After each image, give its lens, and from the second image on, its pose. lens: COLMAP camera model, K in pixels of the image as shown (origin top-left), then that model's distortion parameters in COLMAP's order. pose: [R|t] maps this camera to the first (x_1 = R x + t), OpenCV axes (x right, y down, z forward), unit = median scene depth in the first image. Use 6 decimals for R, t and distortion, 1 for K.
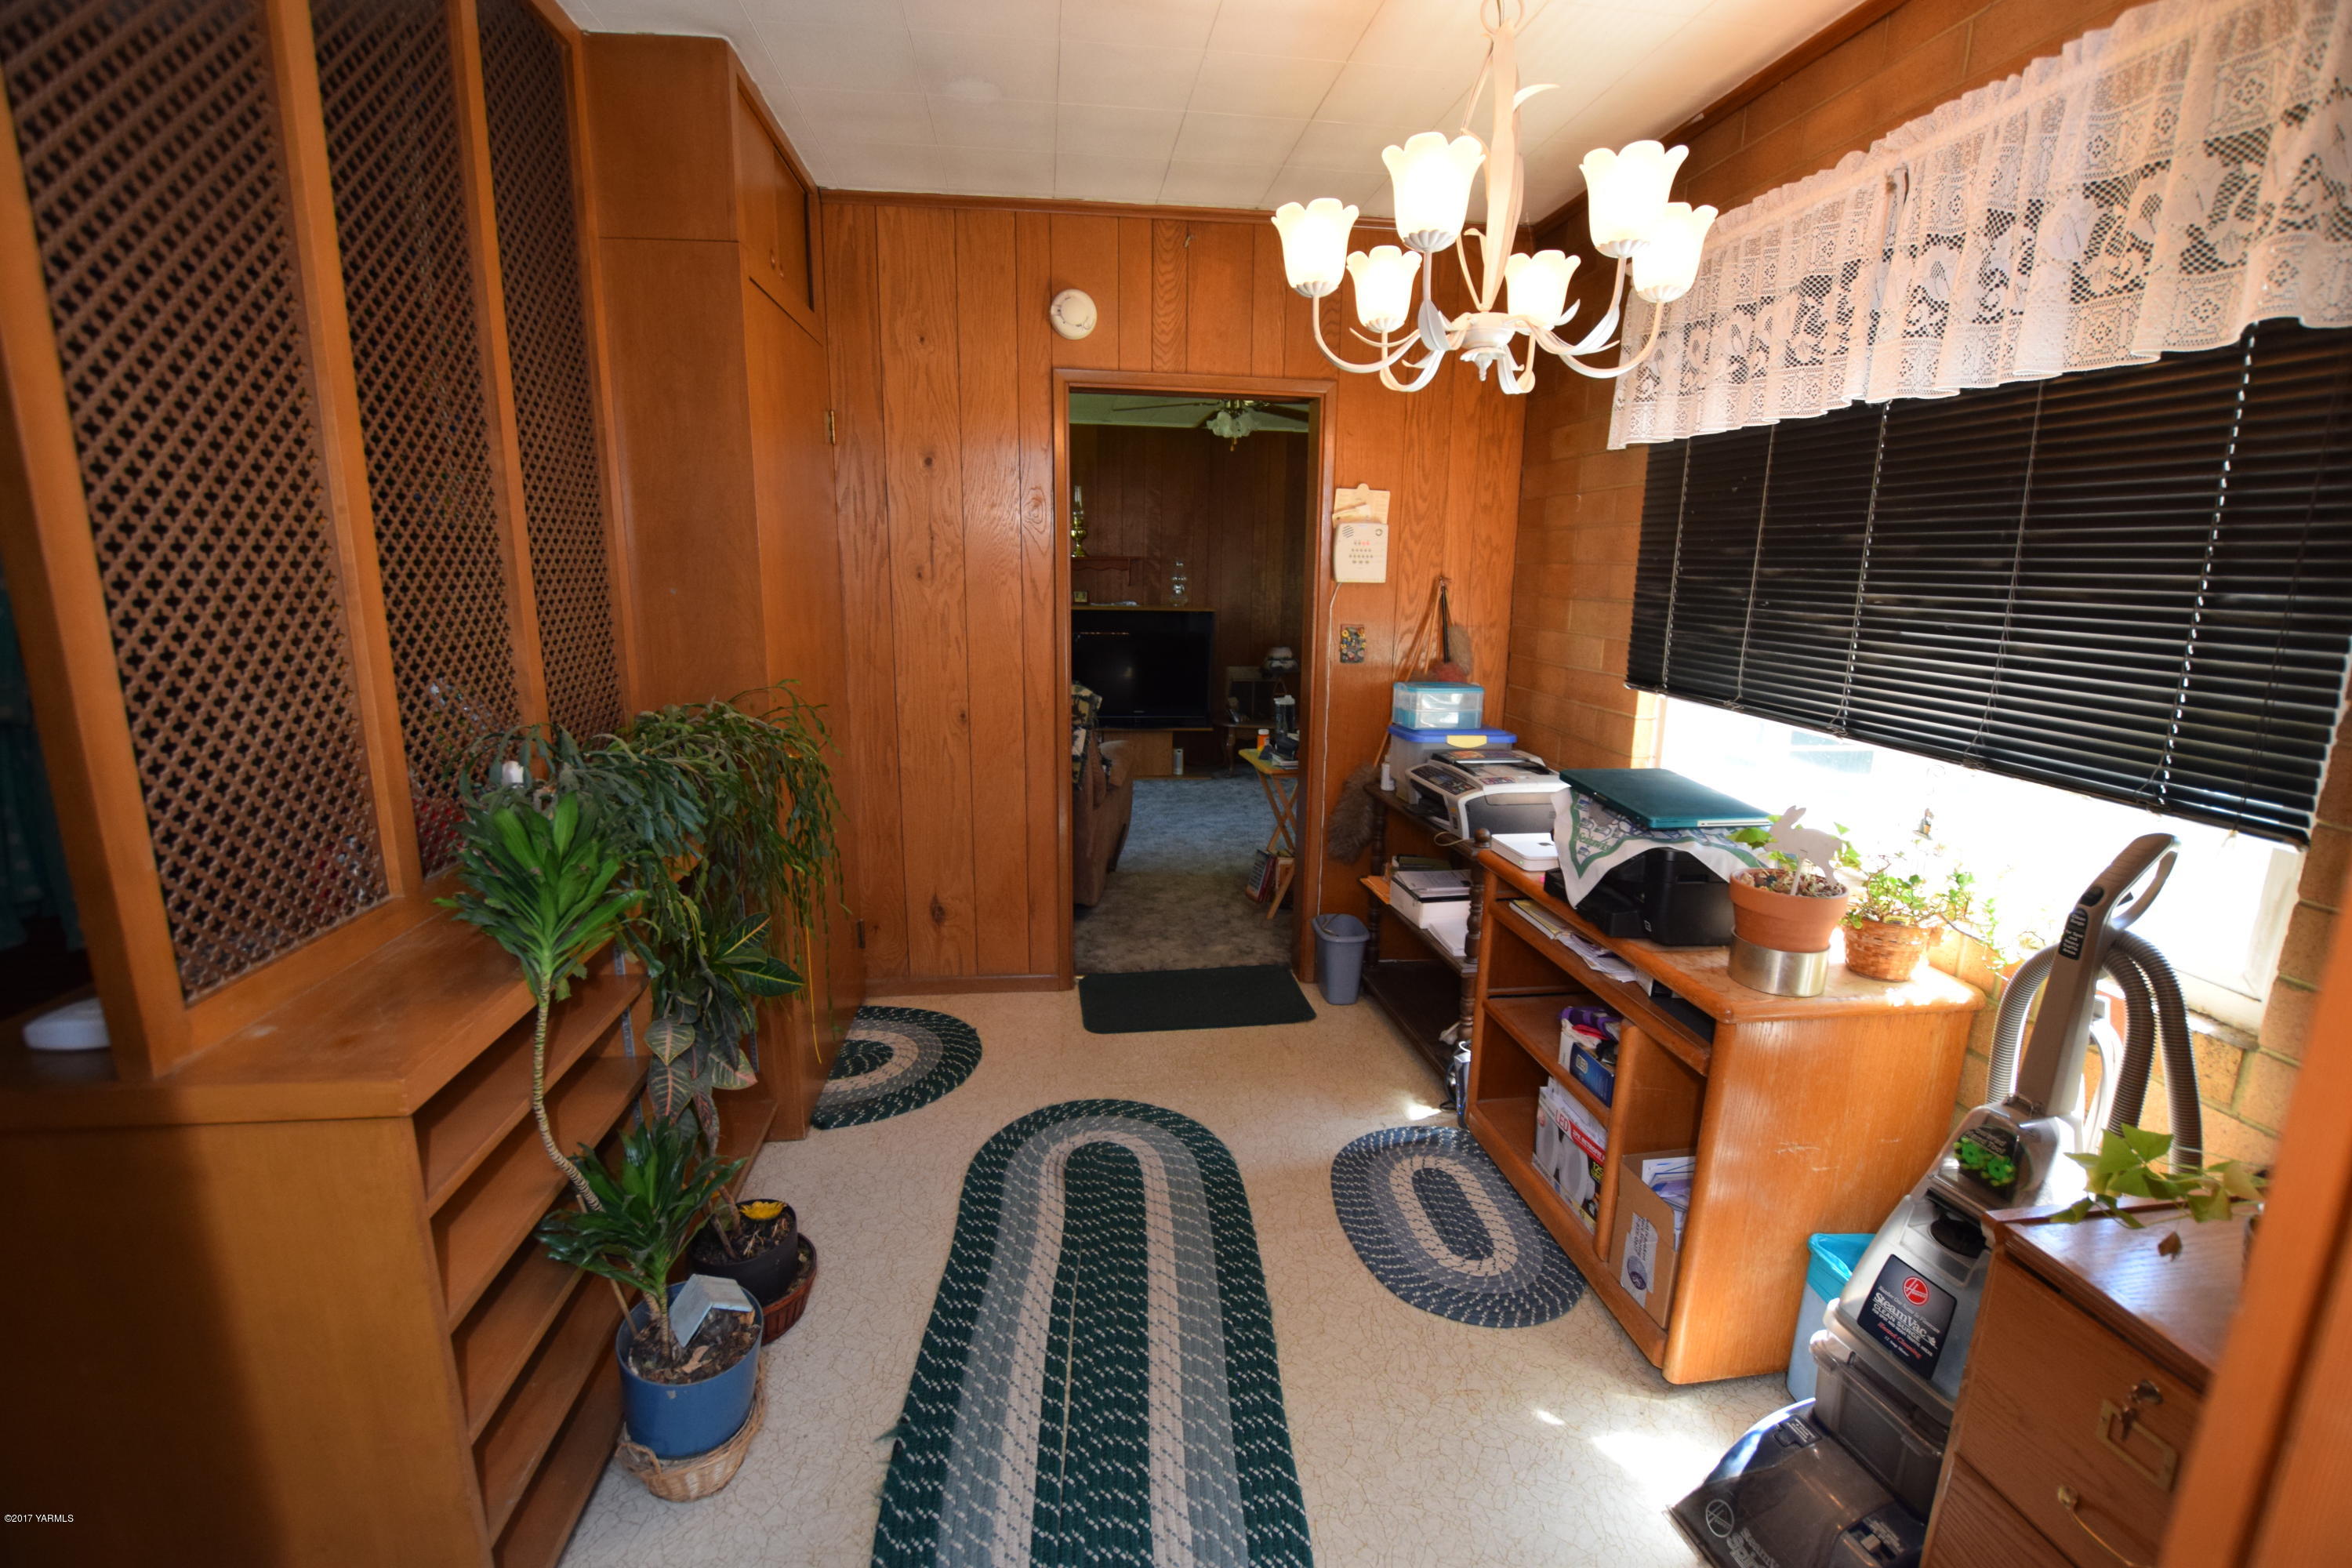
lens RADIAL K [[1039.0, 0, 1180.2], [0, 1039.0, 789.6], [0, 0, 1]] dist [-0.035780, 0.006156]
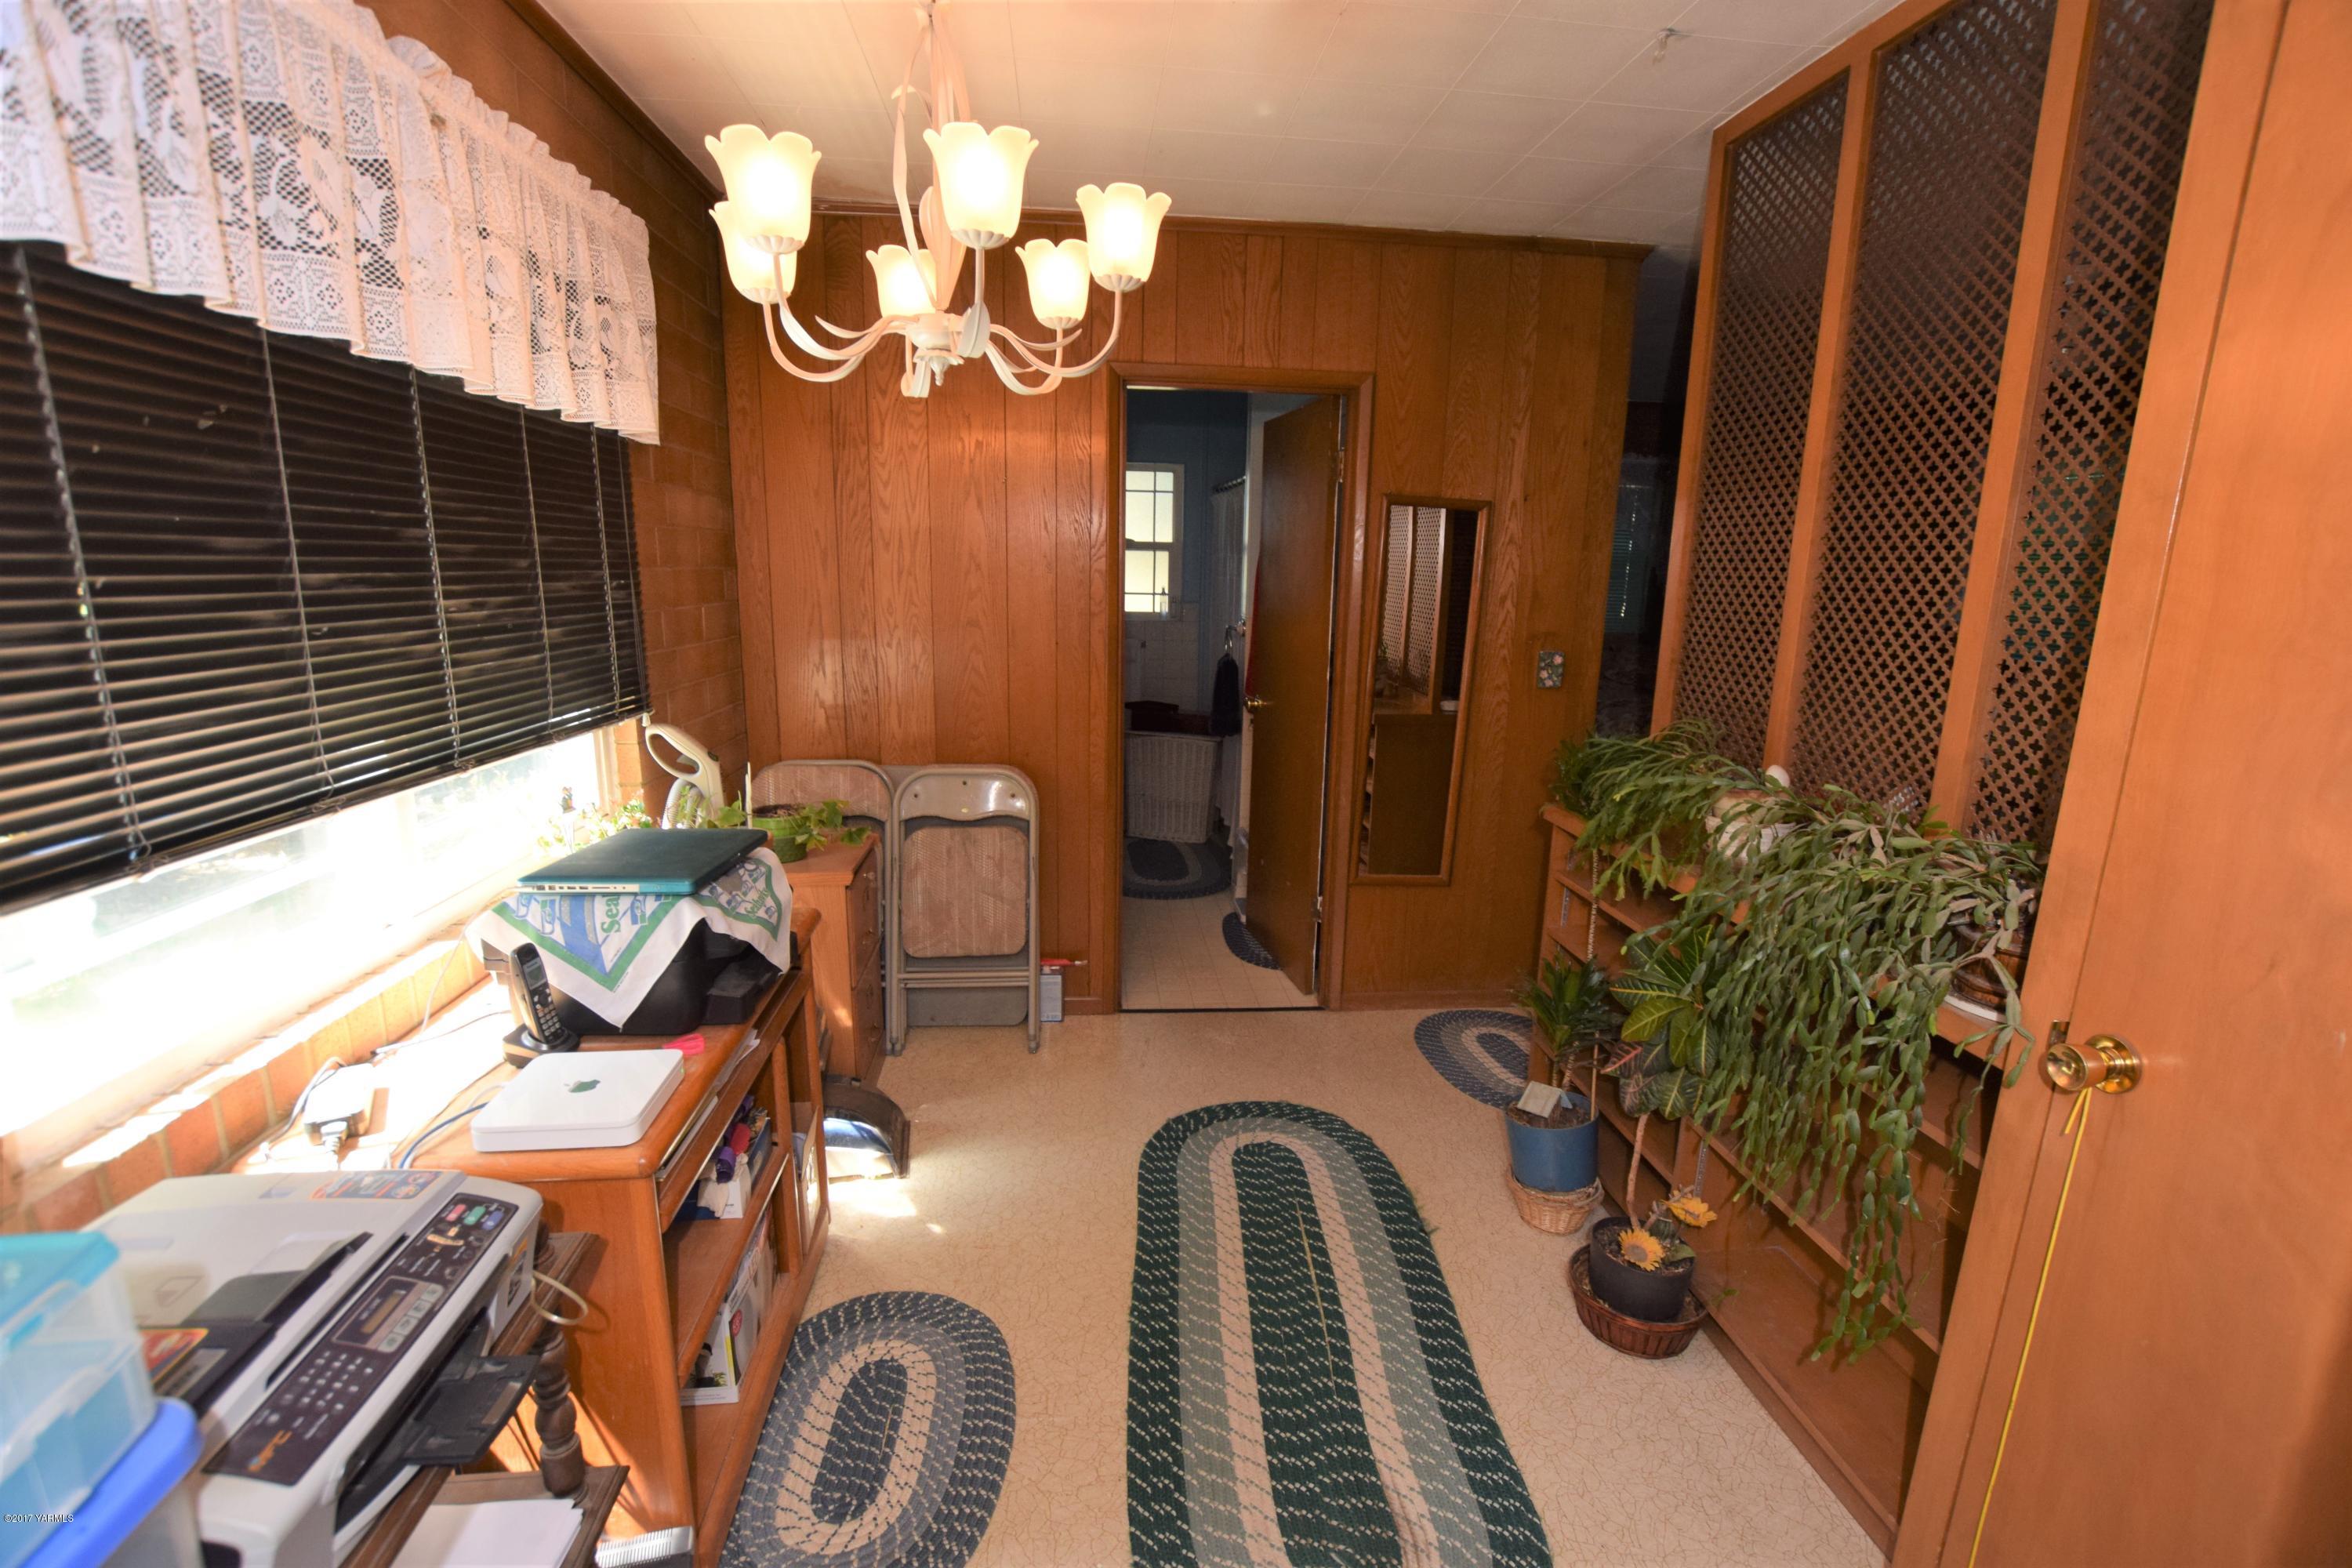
lens RADIAL K [[1039.0, 0, 1180.2], [0, 1039.0, 789.6], [0, 0, 1]] dist [-0.035780, 0.006156]
pose [[-0.998936, -0.042025, 0.019003, 0.041060], [-0.030324, 0.908883, 0.415947, -0.402741], [-0.034752, 0.414928, -0.909190, 1.740238]]
